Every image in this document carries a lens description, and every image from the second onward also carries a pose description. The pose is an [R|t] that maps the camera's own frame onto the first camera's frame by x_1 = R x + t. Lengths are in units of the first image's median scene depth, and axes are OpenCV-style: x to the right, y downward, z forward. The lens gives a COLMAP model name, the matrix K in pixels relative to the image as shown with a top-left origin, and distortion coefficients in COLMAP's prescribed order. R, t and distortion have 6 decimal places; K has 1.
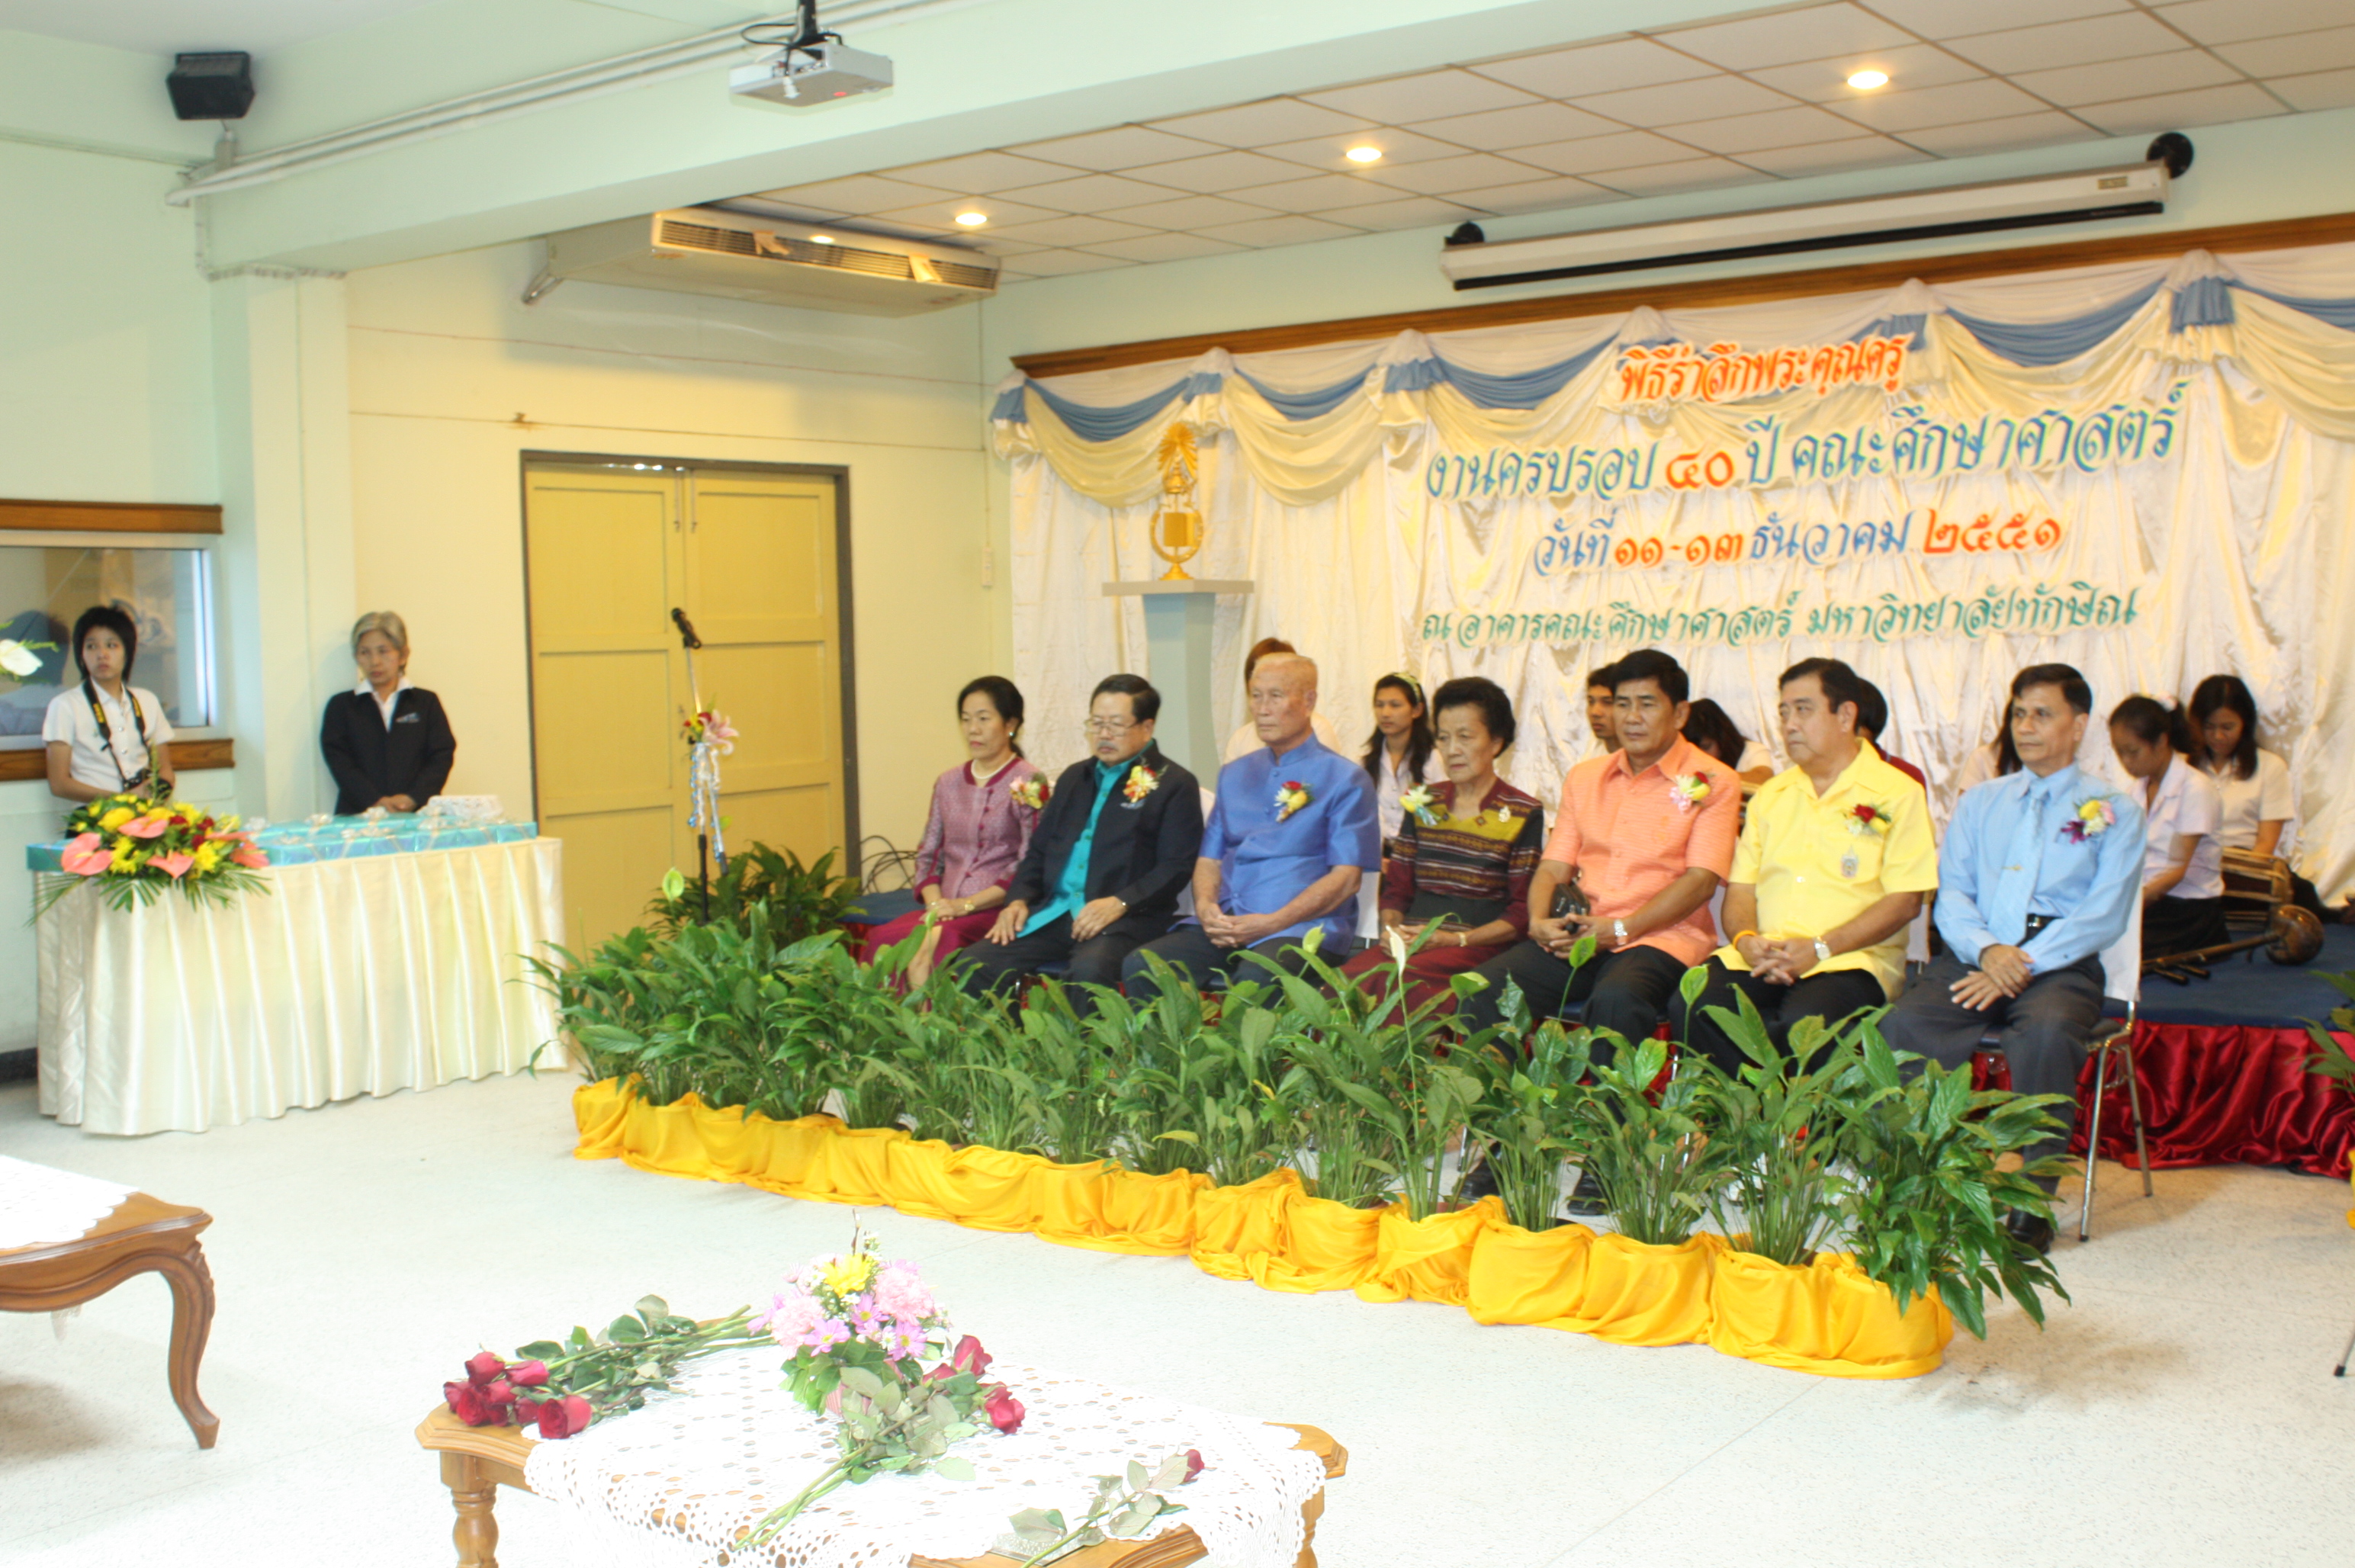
lens RADIAL K [[2507.0, 0, 1179.0], [0, 2507.0, 769.8], [0, 0, 1]] dist [-0.128511, 0.154691]
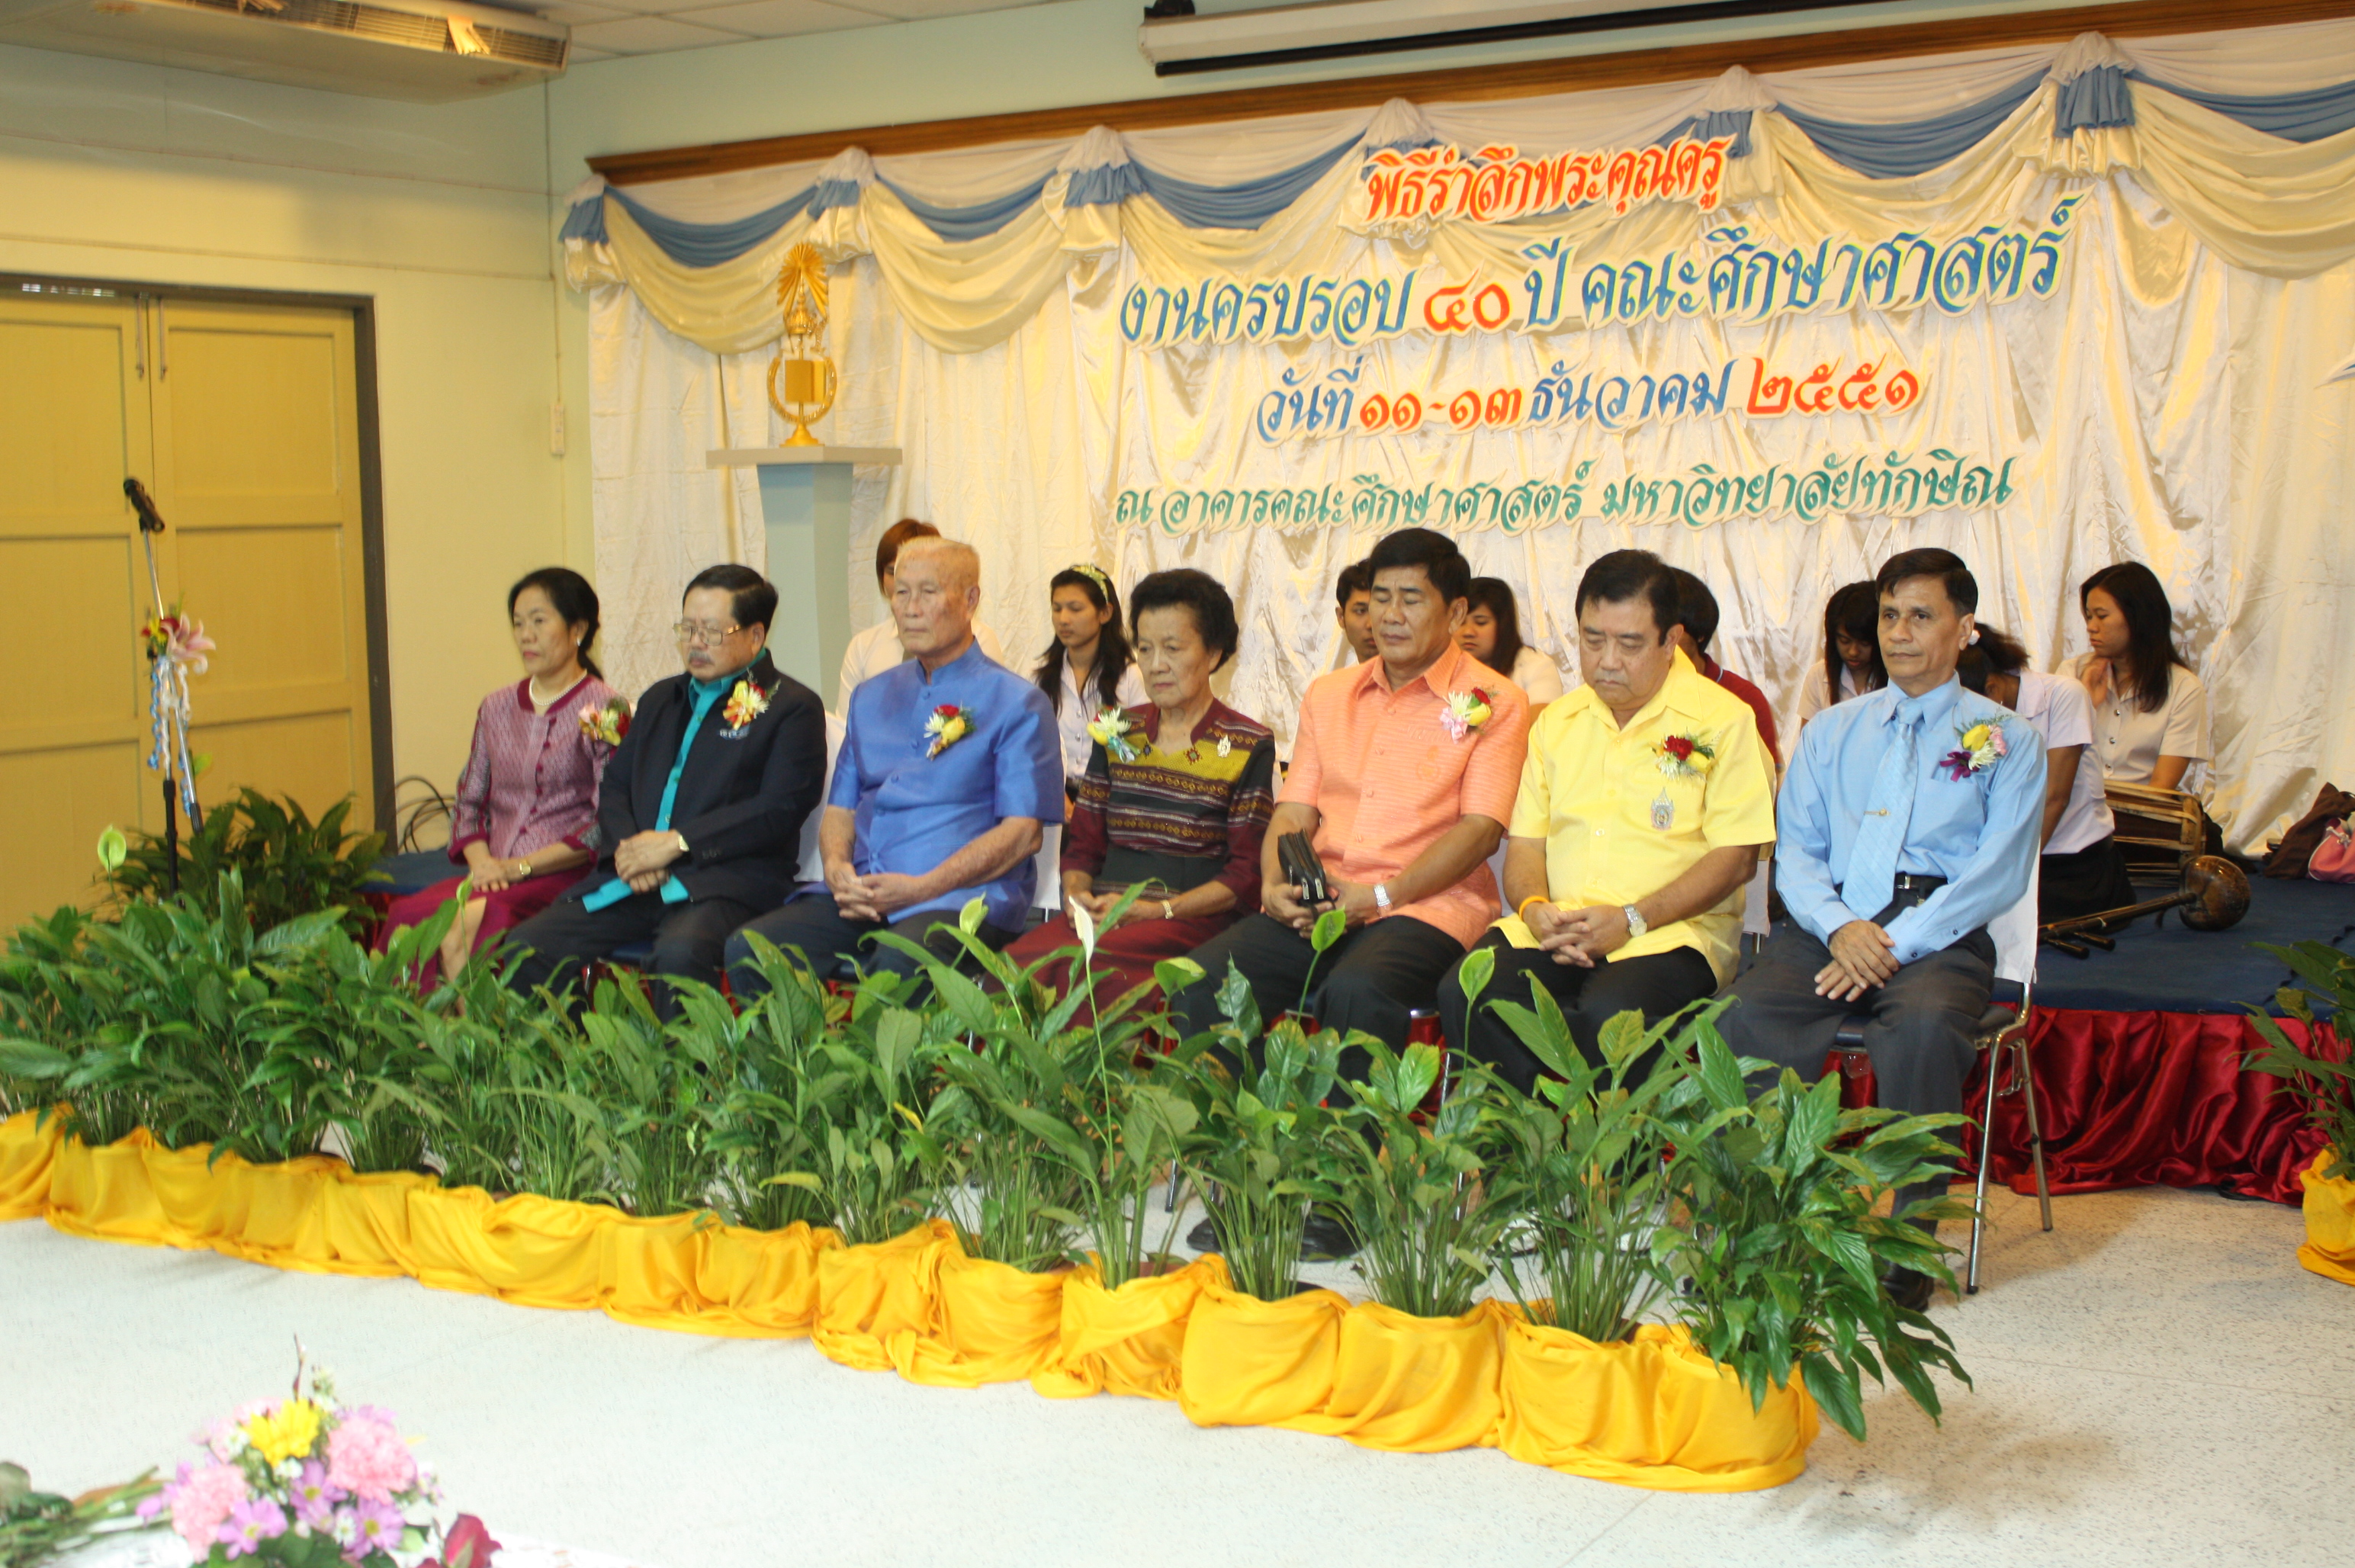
lens RADIAL K [[3042.8, 0, 1177.7], [0, 3042.8, 738.4], [0, 0, 1]] dist [-0.088515, 0.003977]
pose [[0.993205, -0.005905, 0.116227, 0.006919], [0.003974, 0.999850, 0.016839, -0.000461], [-0.116309, -0.016263, 0.993080, 0.066015]]
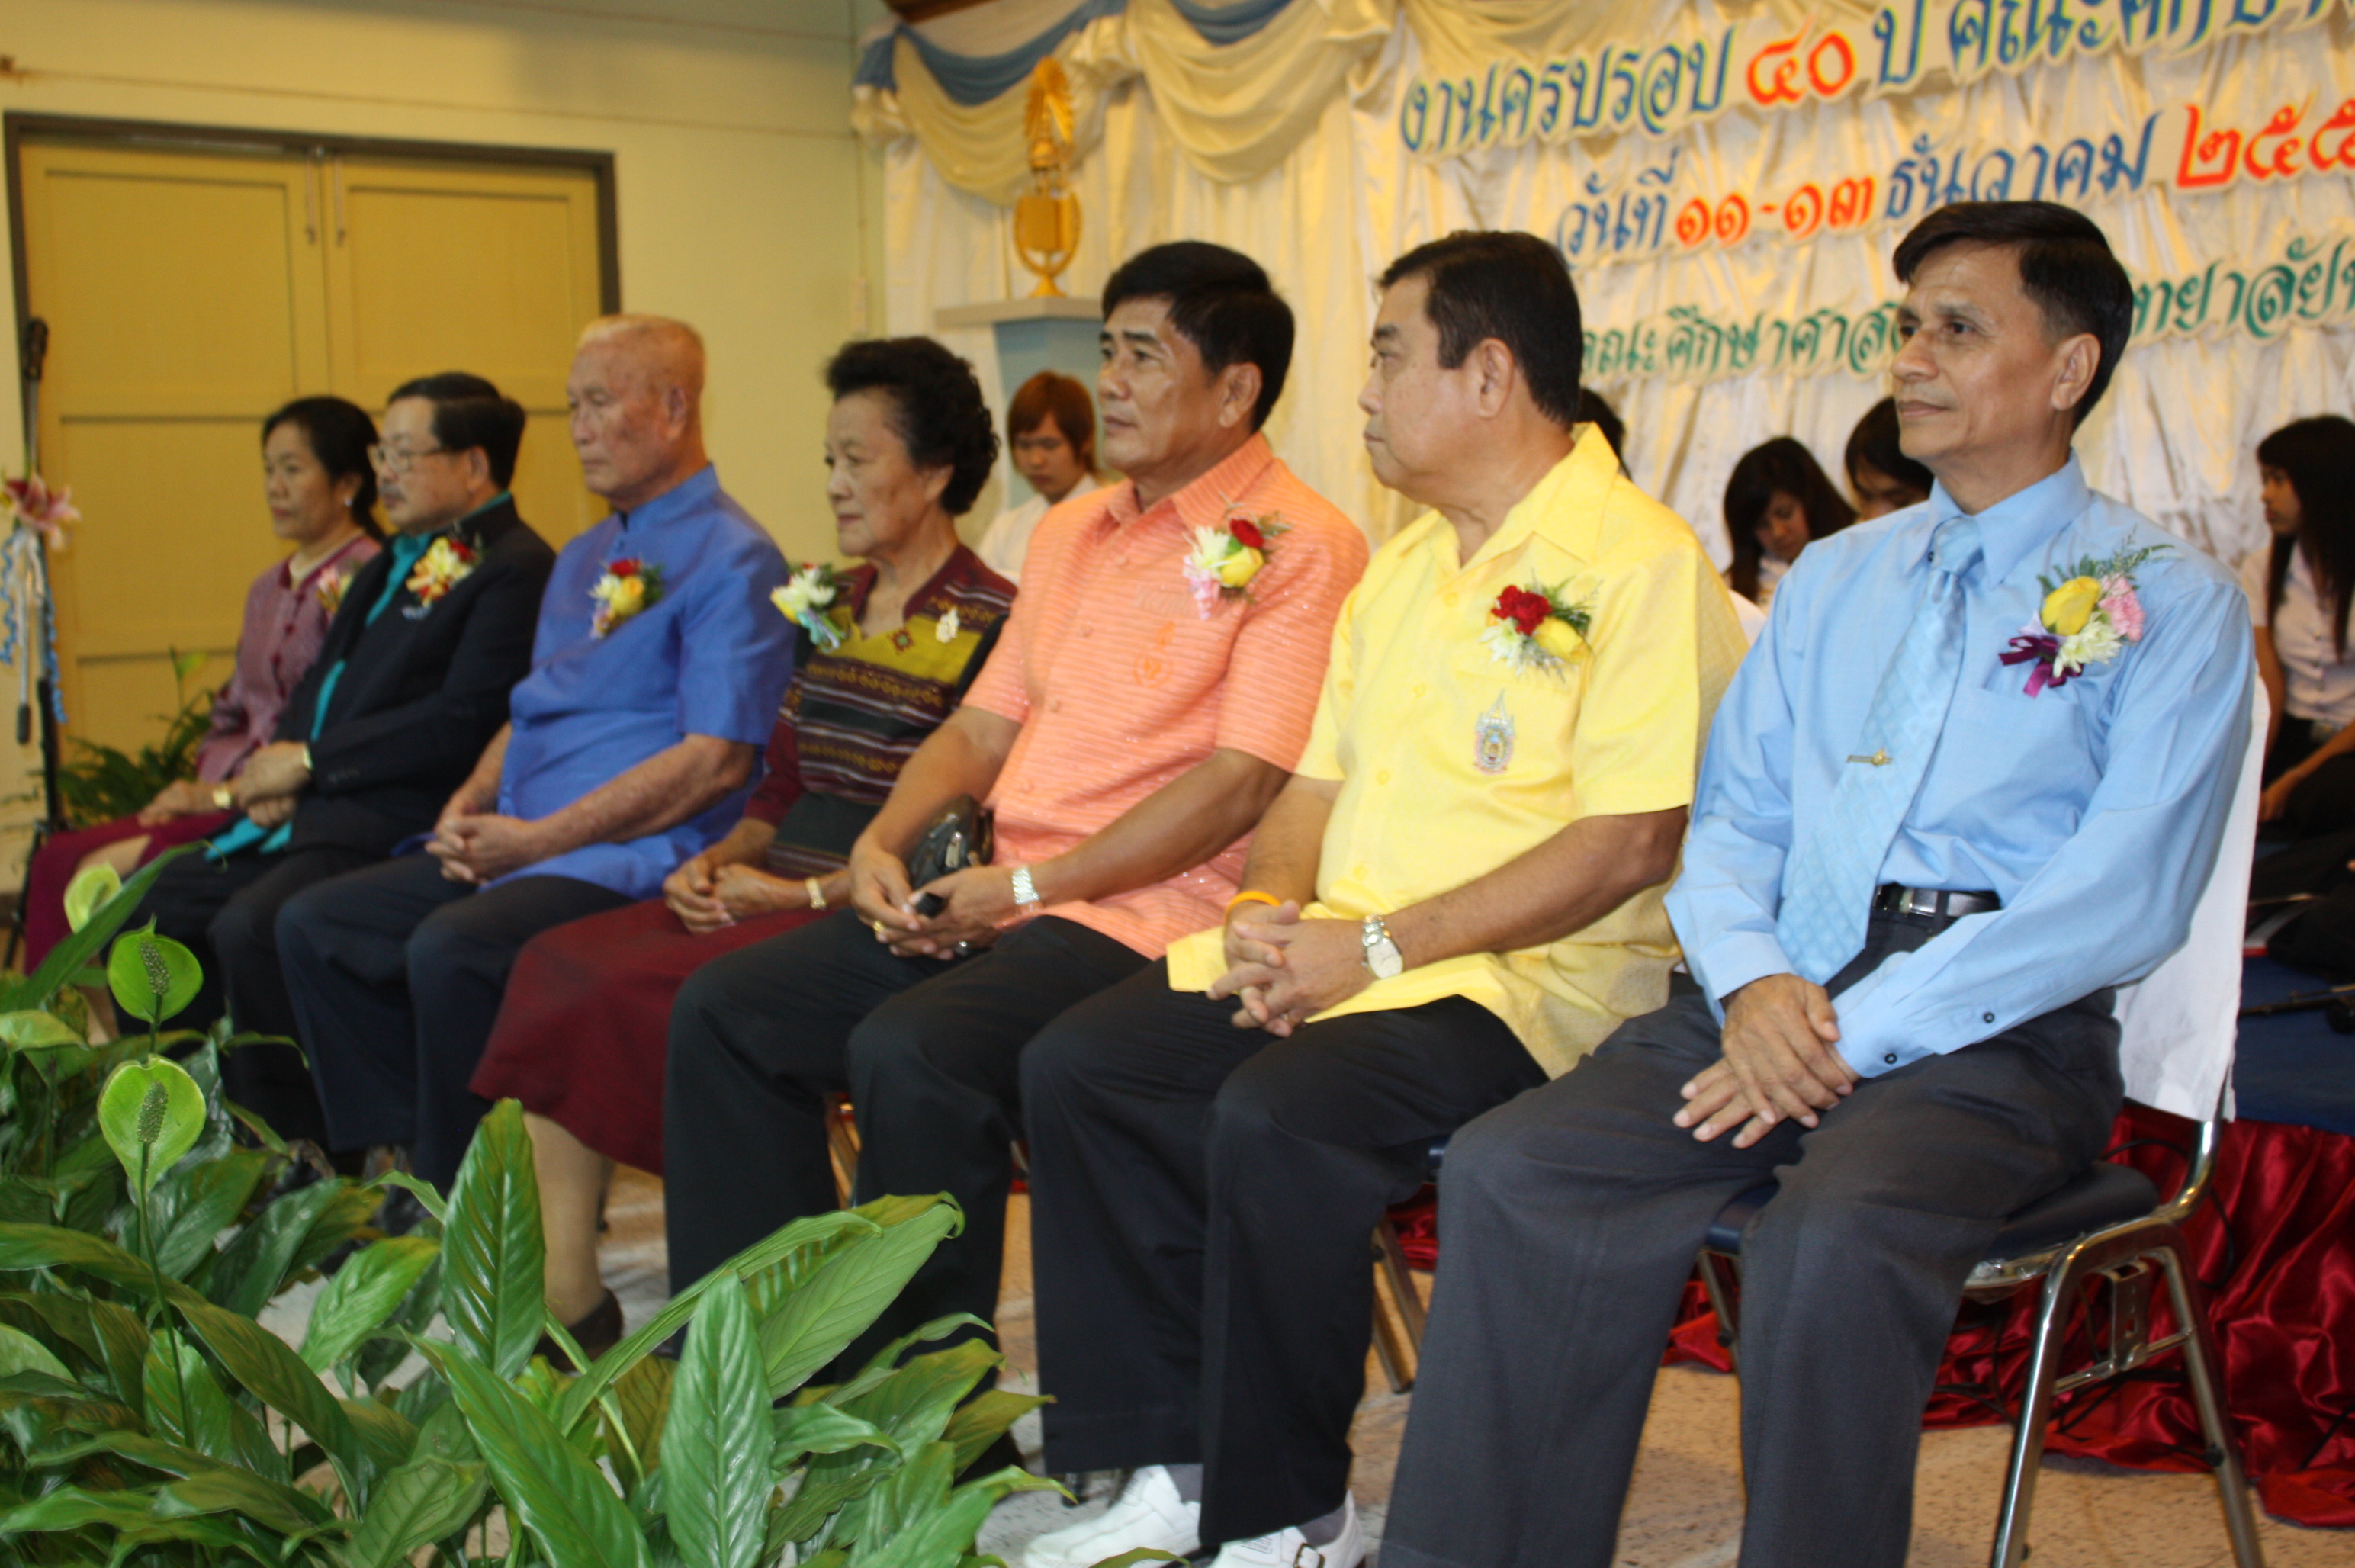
lens RADIAL K [[2641.4, 0, 1176.6], [0, 2641.4, 740.4], [0, 0, 1]] dist [-0.116519, 0.134892]
pose [[0.976931, 0.014008, -0.213096, 0.246694], [-0.006702, 0.999366, 0.034968, 0.019122], [0.213451, -0.032733, 0.976405, 0.459975]]
